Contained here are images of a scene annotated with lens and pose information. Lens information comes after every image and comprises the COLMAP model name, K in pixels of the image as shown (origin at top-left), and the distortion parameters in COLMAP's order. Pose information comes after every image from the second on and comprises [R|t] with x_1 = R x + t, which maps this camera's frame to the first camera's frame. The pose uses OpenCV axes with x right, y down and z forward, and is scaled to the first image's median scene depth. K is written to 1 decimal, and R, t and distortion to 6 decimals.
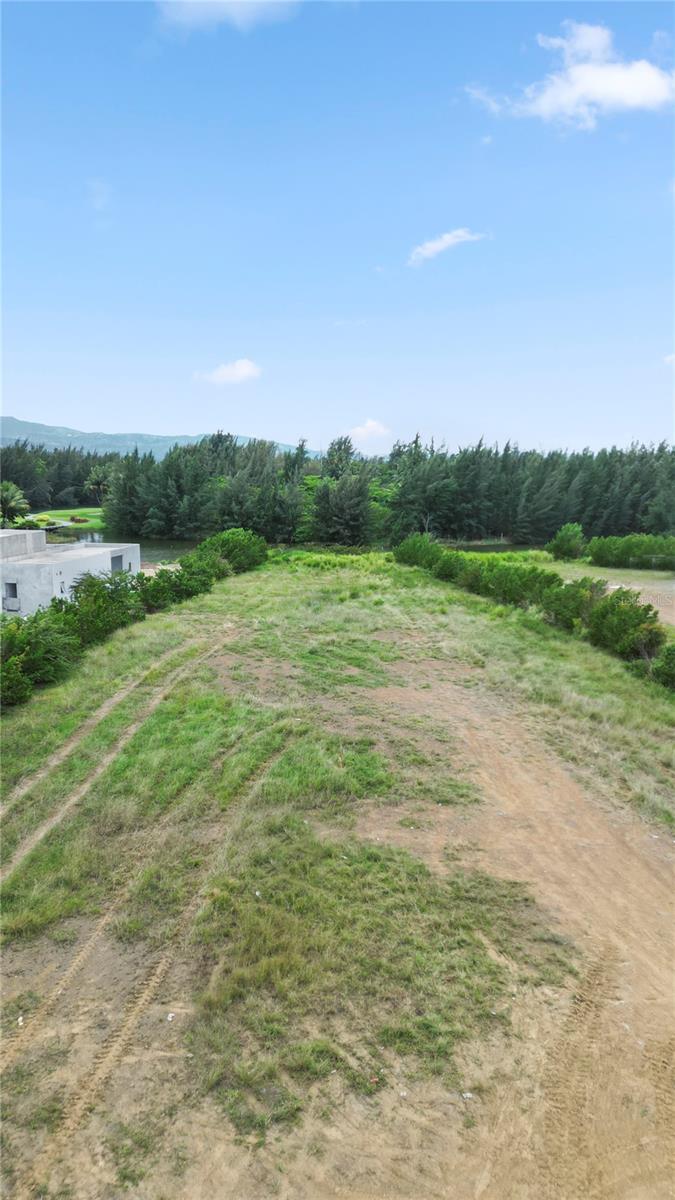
lens RADIAL K [[828.9, 0, 339.0], [0, 828.9, 601.1], [0, 0, 1]] dist [0.100570, -0.101341]
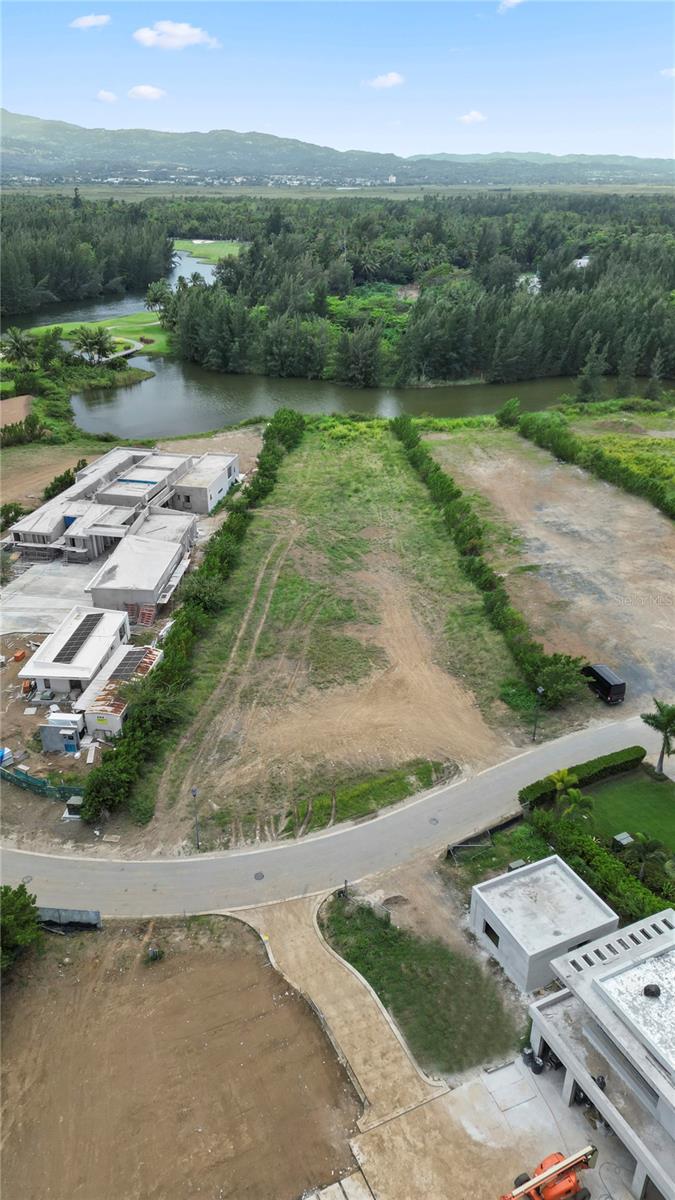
lens RADIAL K [[825.4, 0, 337.5], [0, 825.4, 600.0], [0, 0, 1]] dist [0.149807, -0.261458]
pose [[0.999465, 0.017834, -0.027419, 0.064732], [-0.008568, 0.951756, 0.306737, -0.695419], [0.031566, -0.306338, 0.951399, -1.717740]]
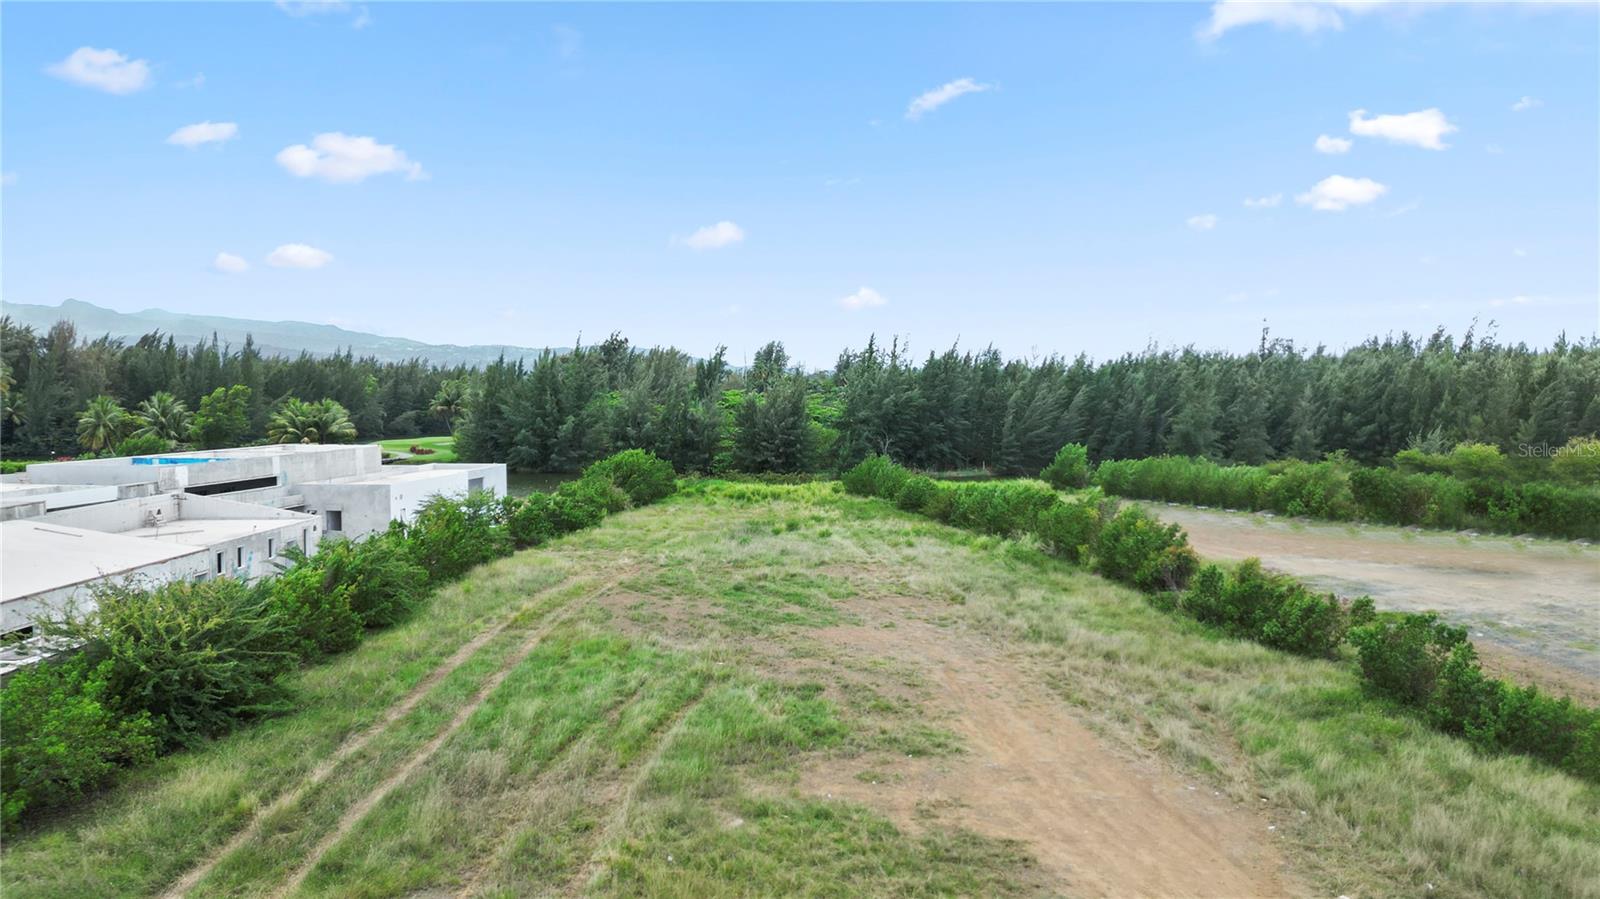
lens RADIAL K [[1106.8, 0, 802.6], [0, 1106.8, 446.3], [0, 0, 1]] dist [0.109470, -0.131360]
pose [[0.999521, -0.005976, 0.030350, -0.004305], [0.009191, 0.994227, -0.106903, 0.055876], [-0.029536, 0.107131, 0.993806, -0.026077]]
